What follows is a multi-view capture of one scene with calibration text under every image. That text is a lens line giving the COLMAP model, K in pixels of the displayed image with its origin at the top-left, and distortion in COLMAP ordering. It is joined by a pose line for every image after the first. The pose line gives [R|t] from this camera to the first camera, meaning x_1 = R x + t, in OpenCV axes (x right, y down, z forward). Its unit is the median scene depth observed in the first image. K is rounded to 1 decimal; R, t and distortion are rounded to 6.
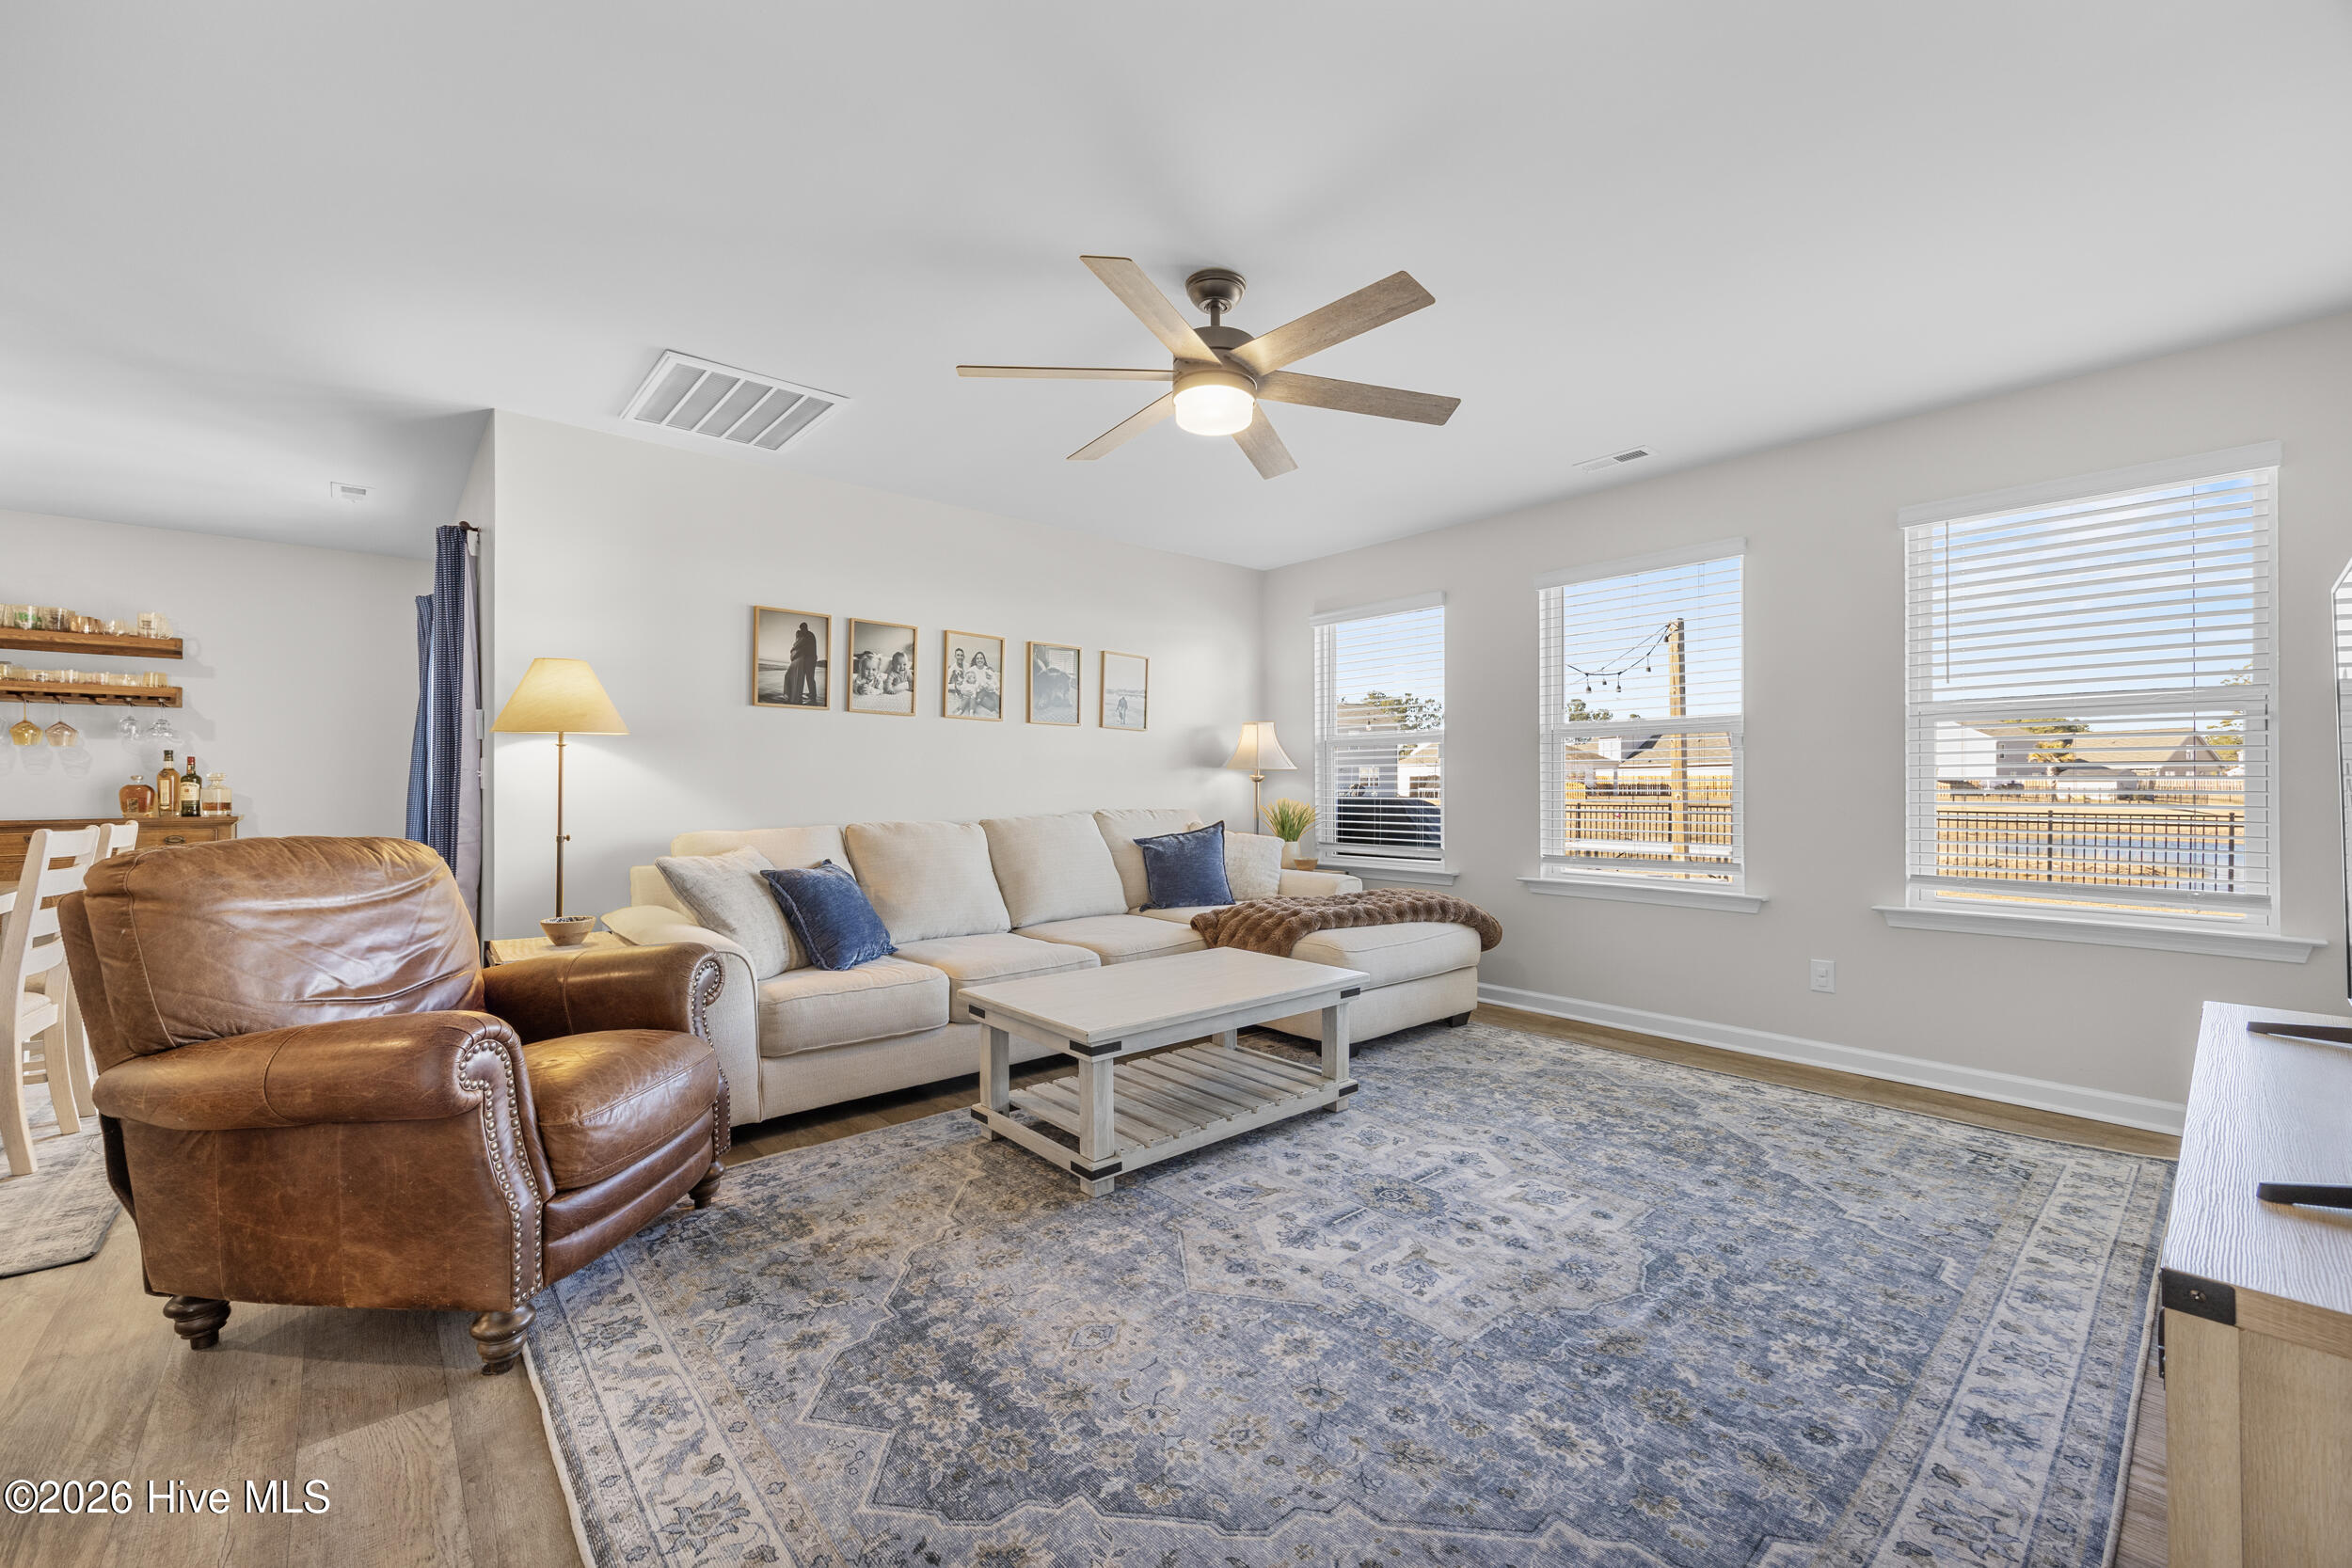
lens RADIAL K [[948.7, 0, 1180.3], [0, 948.7, 783.8], [0, 0, 1]] dist [0.009972, -0.002120]
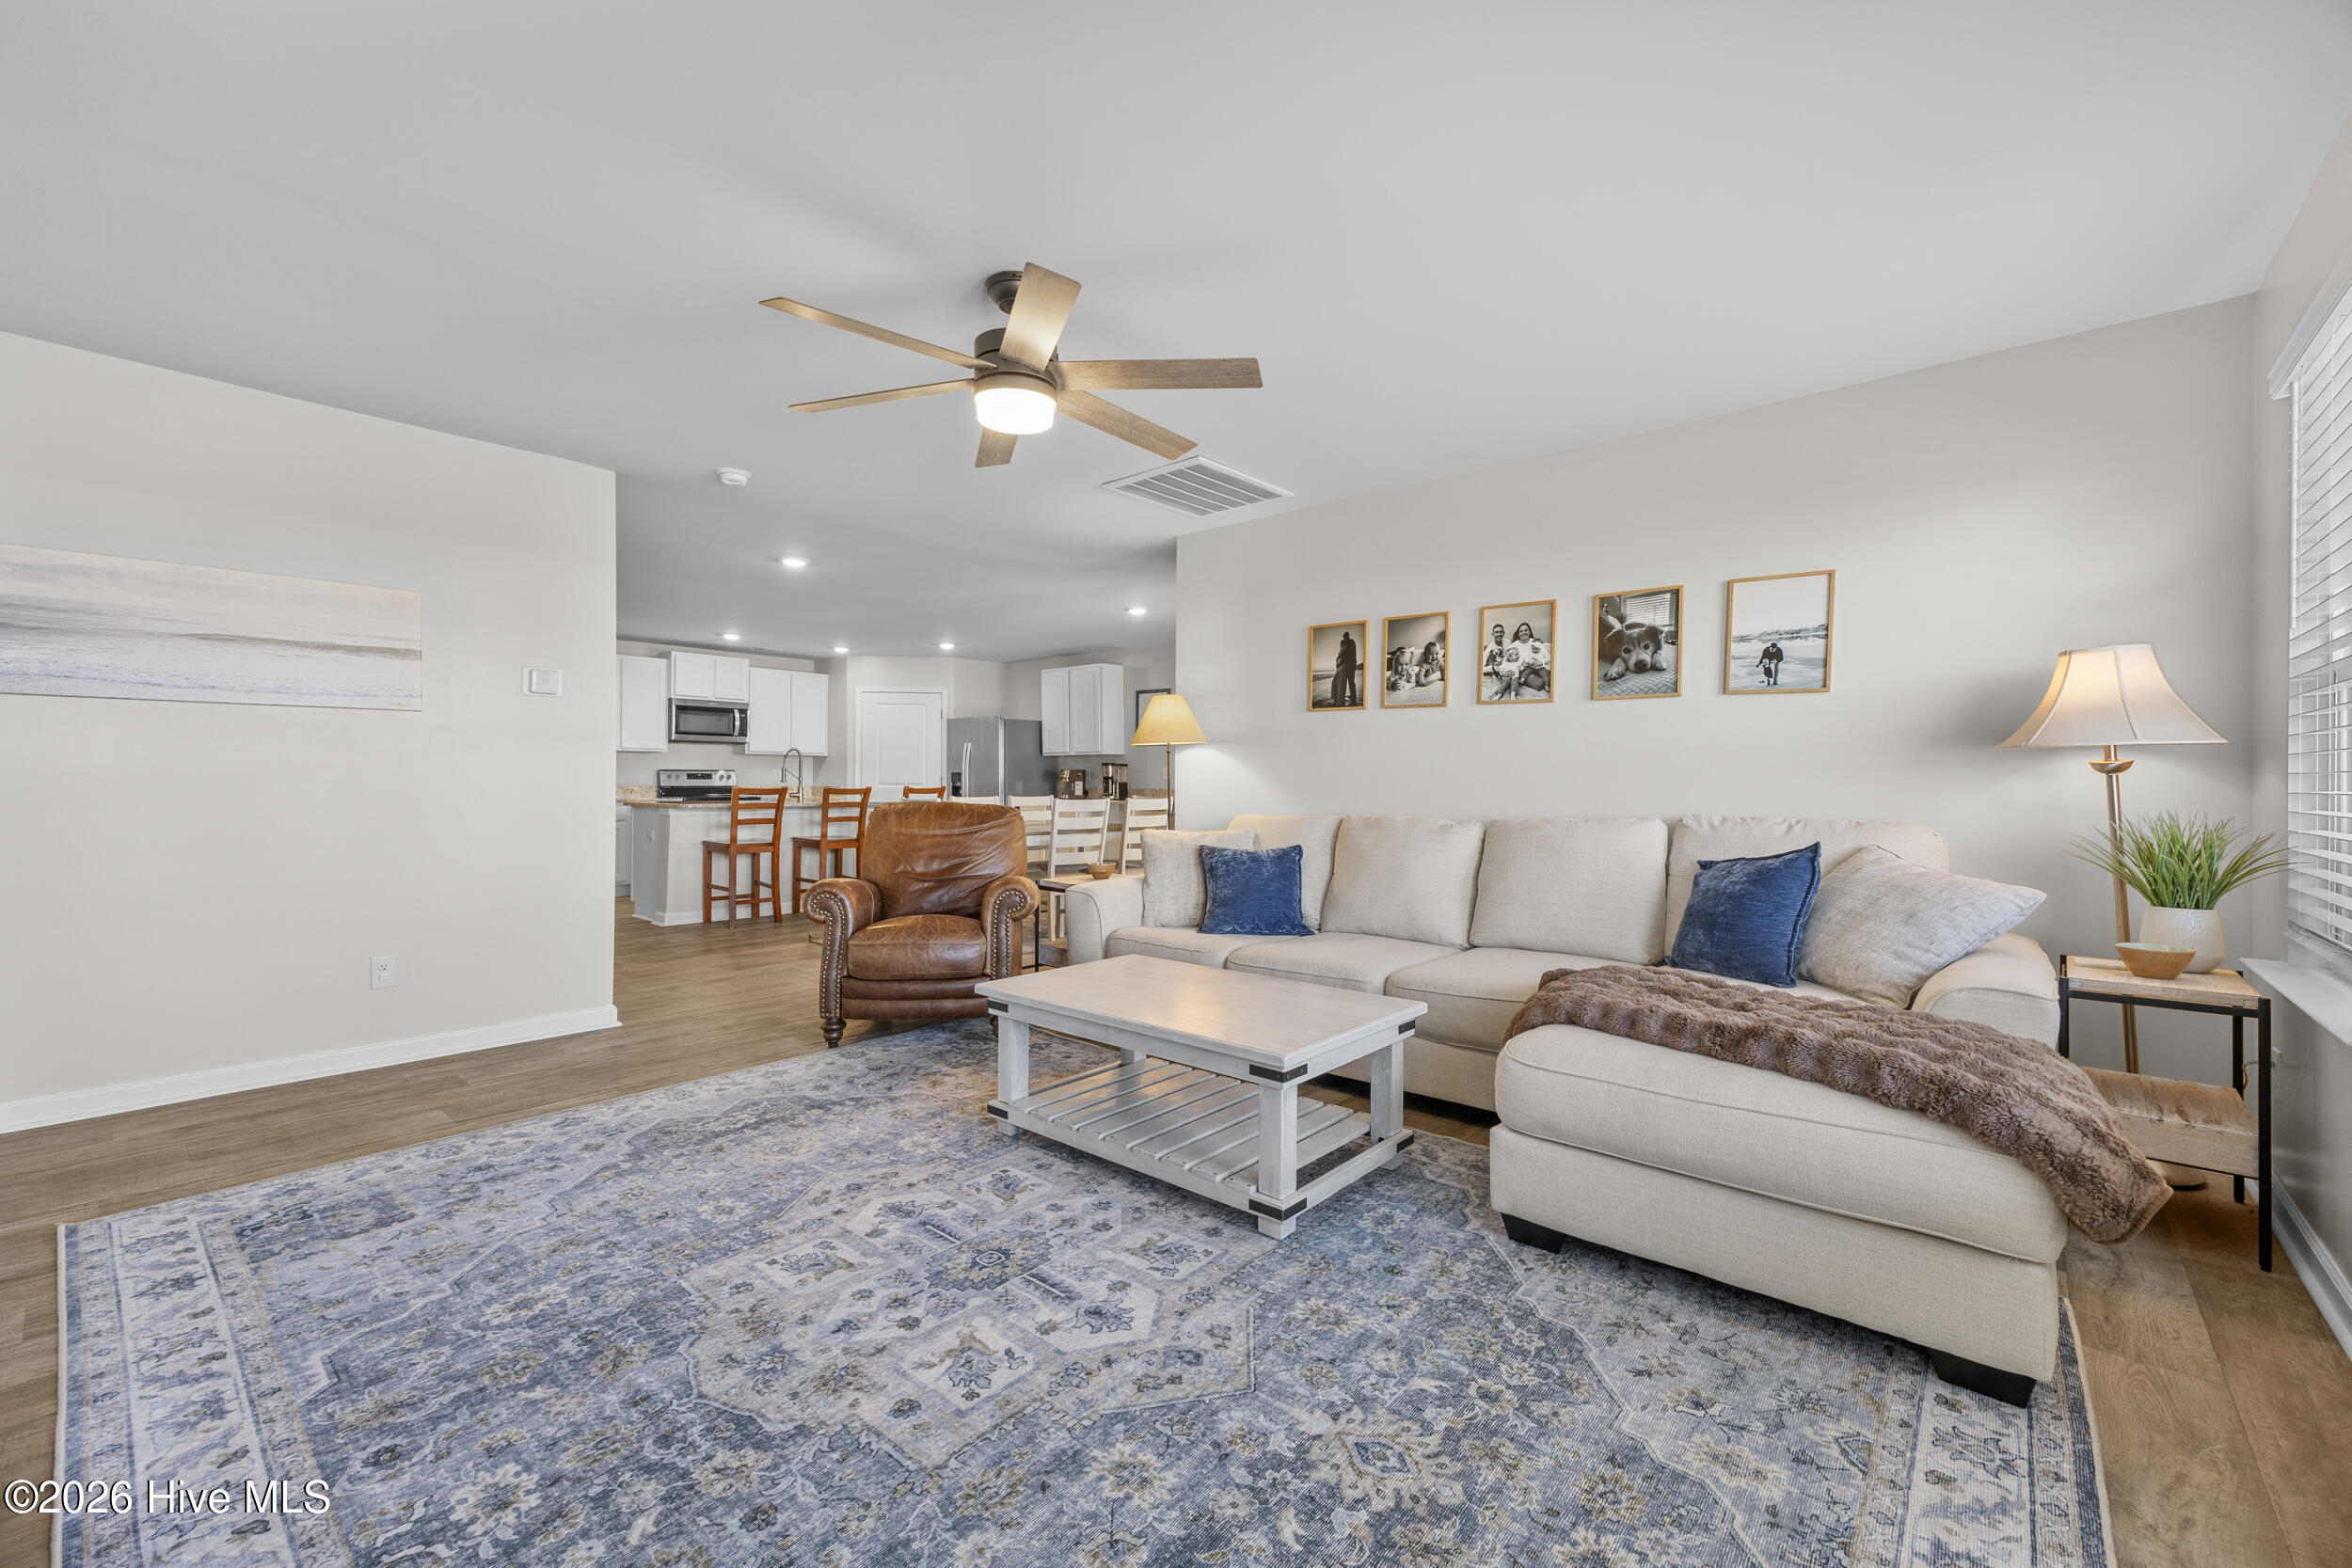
lens RADIAL K [[948.7, 0, 1168.9], [0, 948.7, 785.5], [0, 0, 1]] dist [0.009972, -0.002120]
pose [[0.133282, 0.009016, -0.991037, 1.093652], [0.000620, 0.999958, 0.009181, -0.001675], [0.991078, -0.001838, 0.133271, 1.049869]]
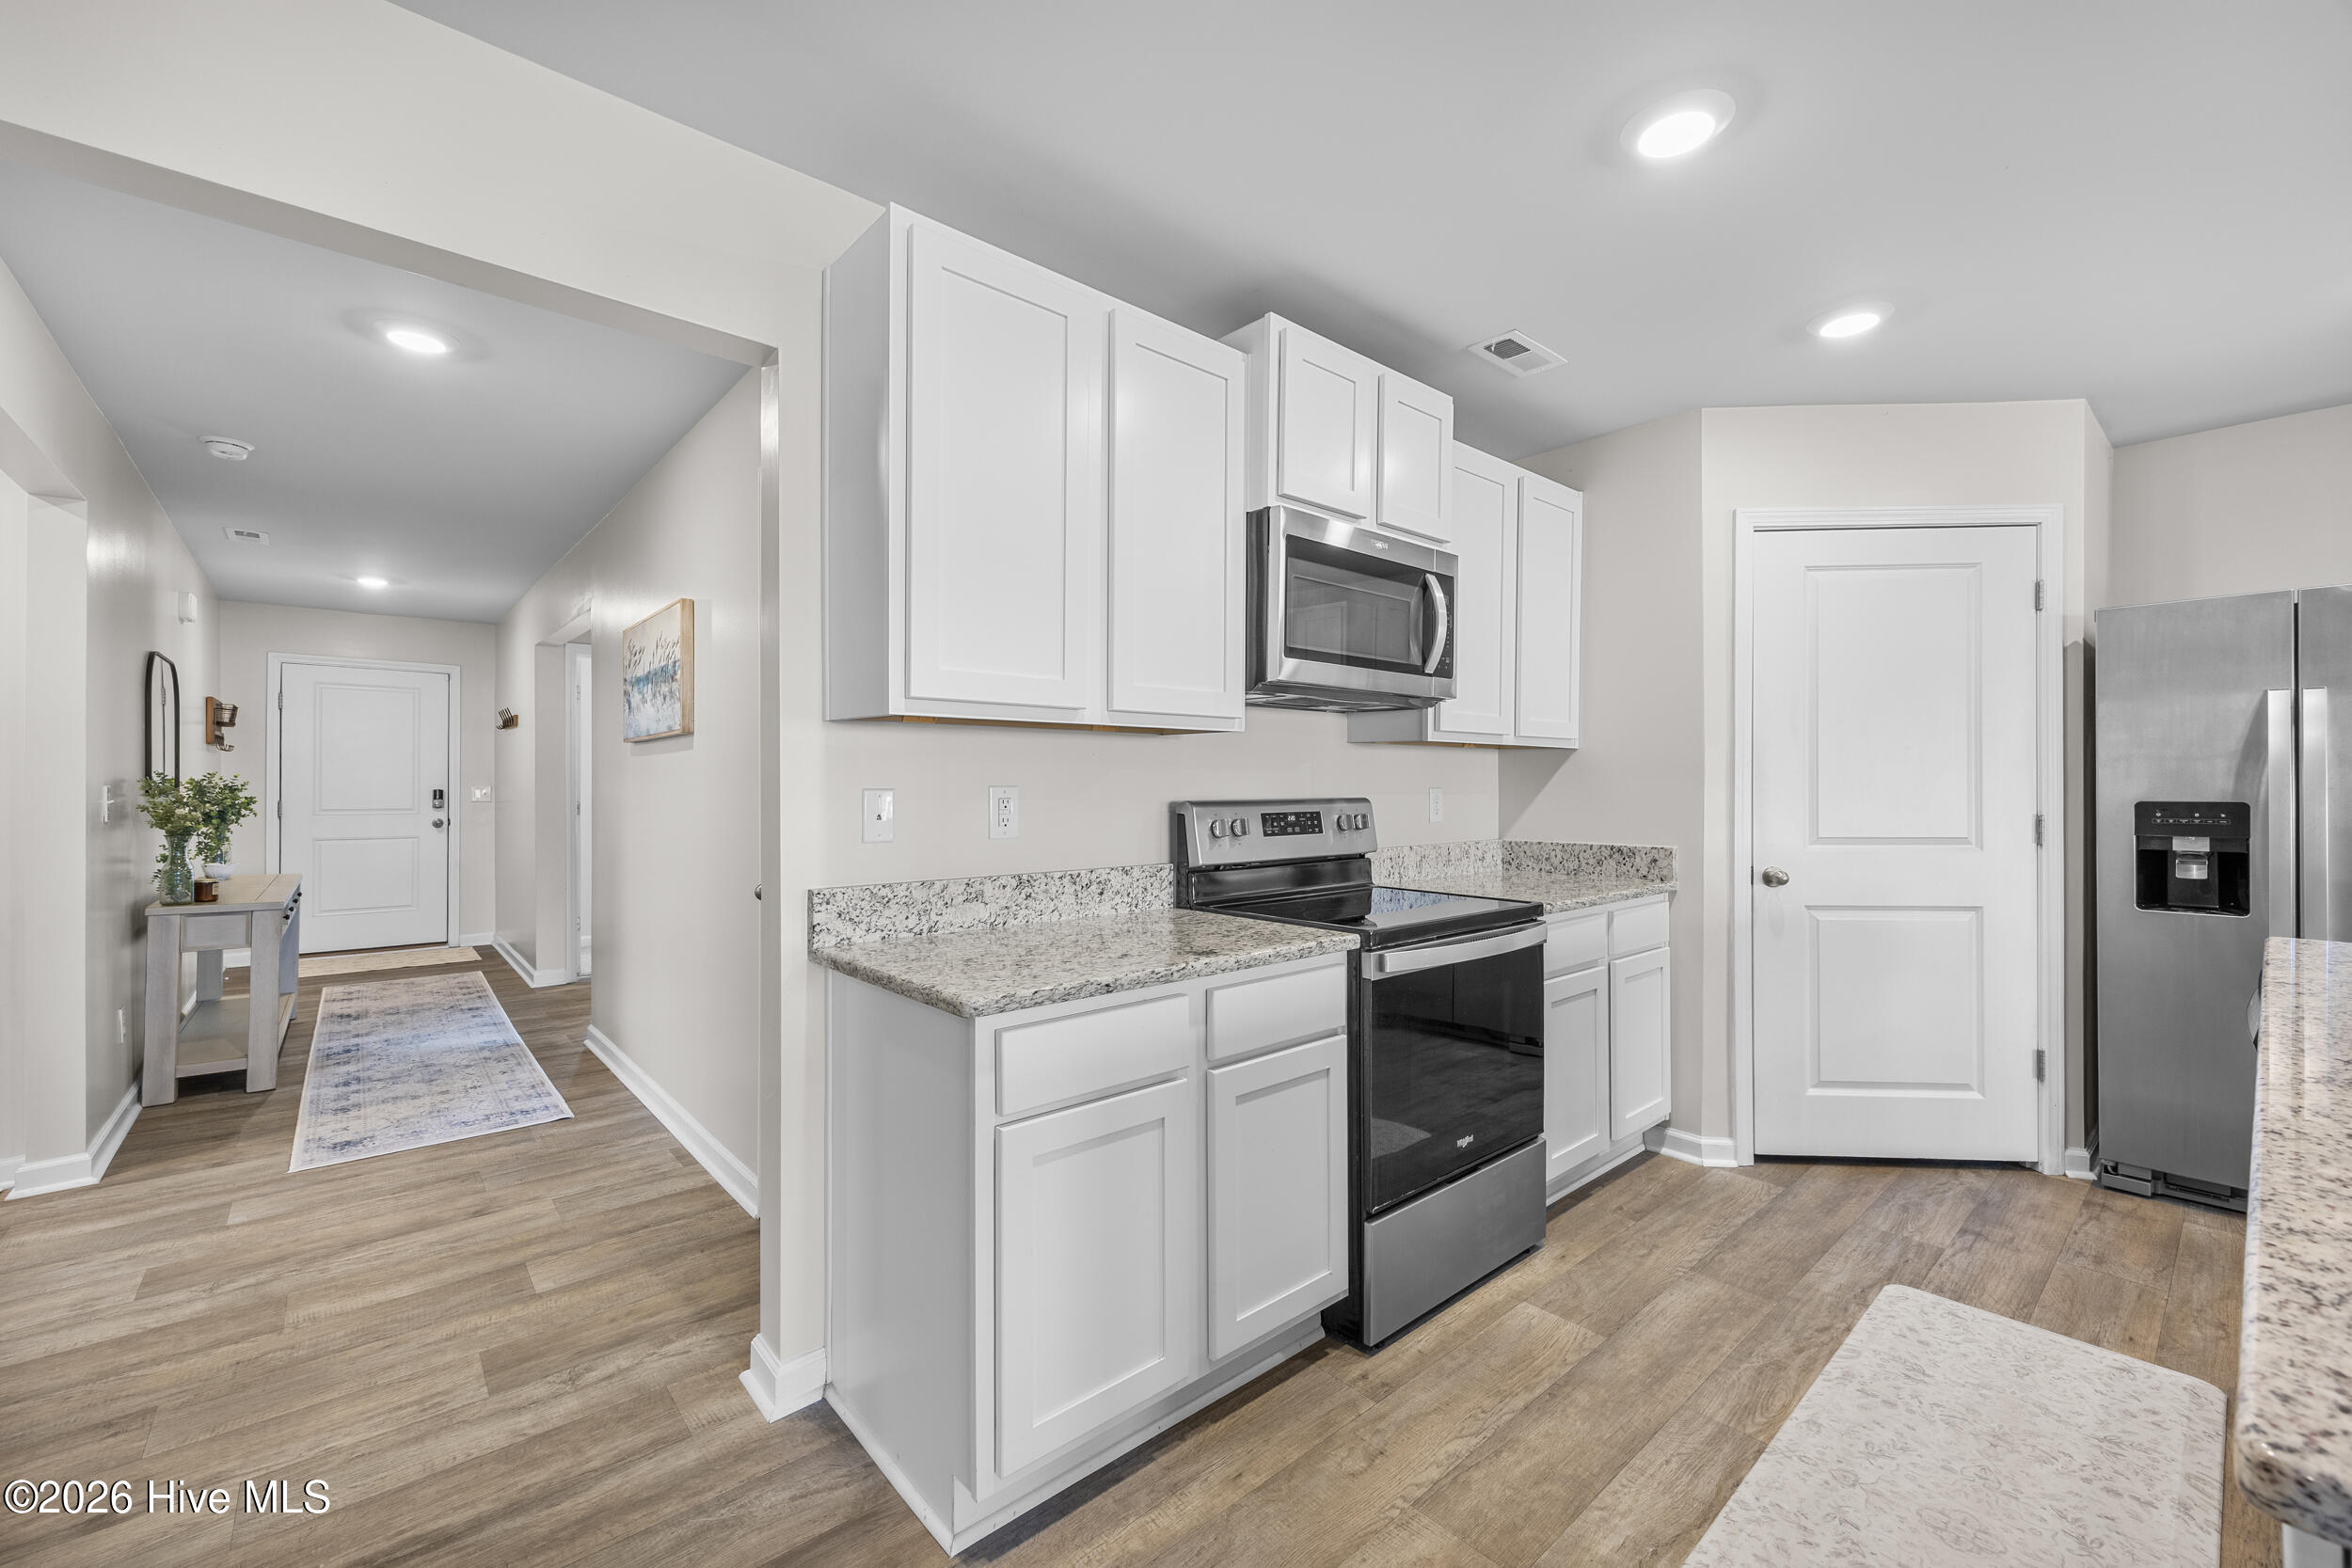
lens RADIAL K [[948.7, 0, 1175.3], [0, 948.7, 790.3], [0, 0, 1]] dist [0.009972, -0.002120]
pose [[0.002555, 0.006074, -0.999978, -1.956027], [0.005135, 0.999968, 0.006087, -0.050274], [0.999984, -0.005151, 0.002524, -0.464443]]
